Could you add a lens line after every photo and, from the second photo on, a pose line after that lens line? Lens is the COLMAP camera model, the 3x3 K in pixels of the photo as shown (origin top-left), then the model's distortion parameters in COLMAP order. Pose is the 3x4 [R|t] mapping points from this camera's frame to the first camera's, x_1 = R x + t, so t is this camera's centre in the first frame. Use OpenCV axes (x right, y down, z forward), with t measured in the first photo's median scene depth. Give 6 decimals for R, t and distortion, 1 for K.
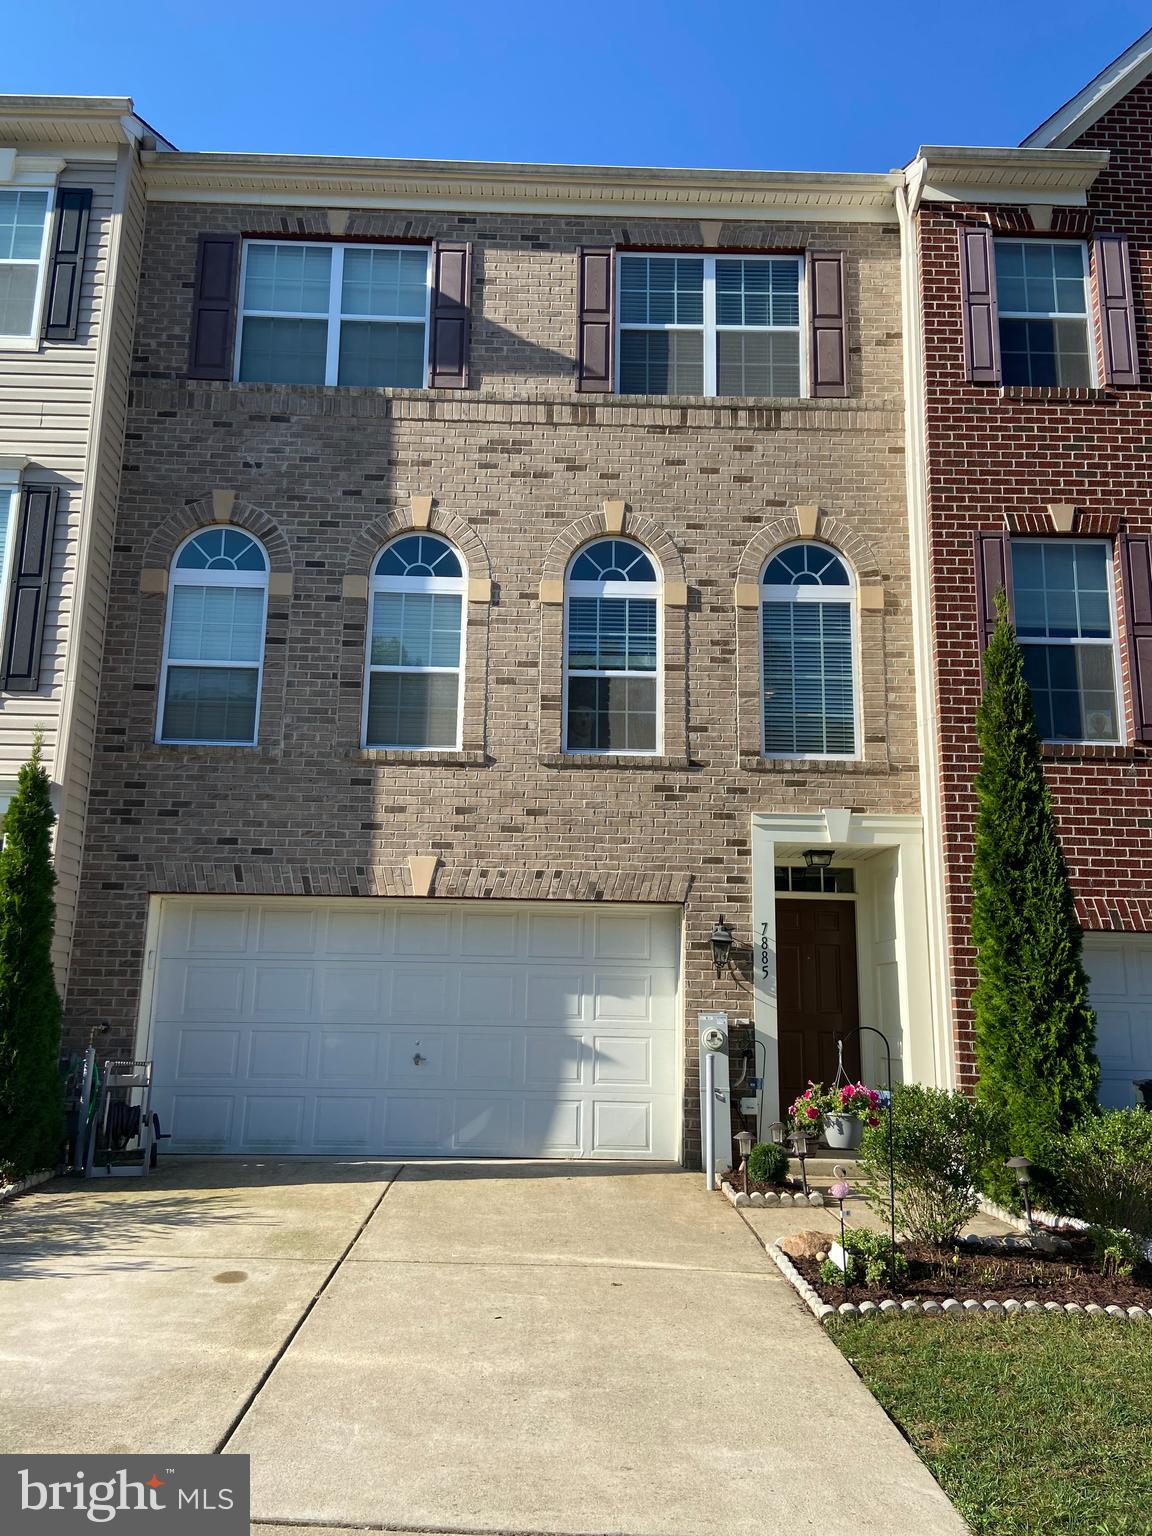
lens RADIAL K [[1158.5, 0, 576.6], [0, 1158.5, 770.2], [0, 0, 1]] dist [0.063135, -0.001405]
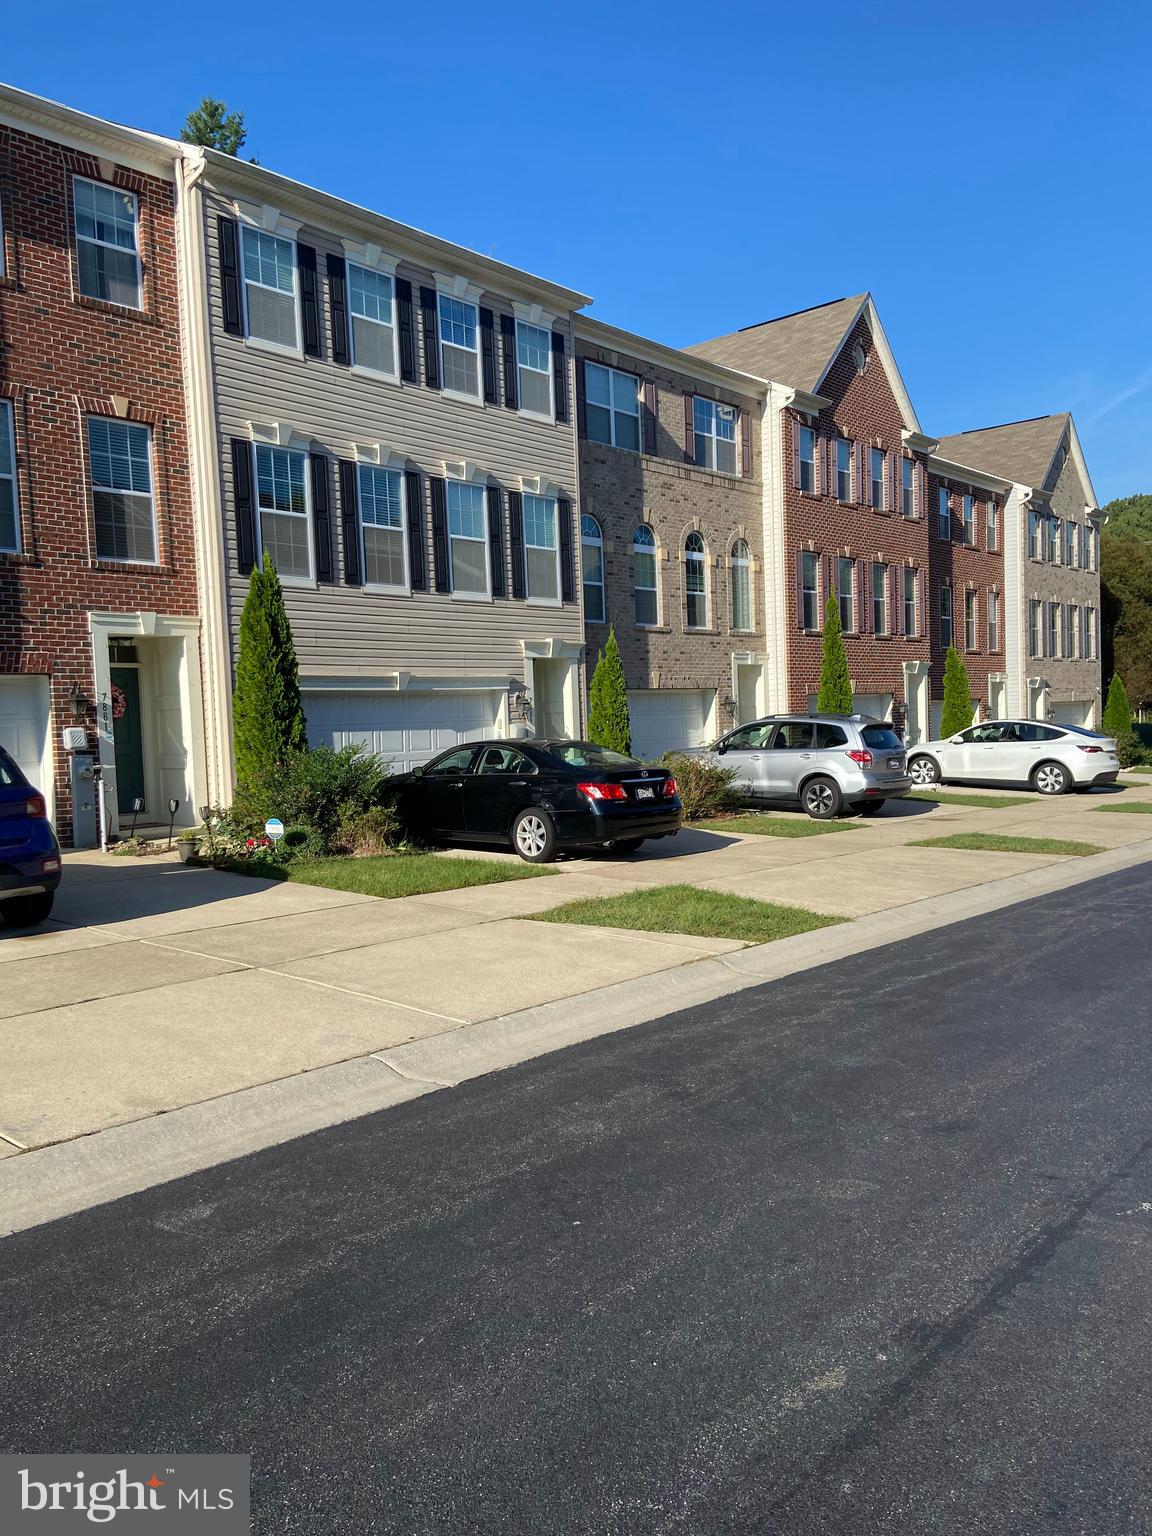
lens RADIAL K [[1158.5, 0, 575.9], [0, 1158.5, 770.5], [0, 0, 1]] dist [0.063135, -0.001405]
pose [[0.698211, -0.056206, 0.713682, -1.791483], [-0.072007, 0.986344, 0.148125, -0.060715], [-0.712261, -0.154813, 0.684629, -0.471126]]
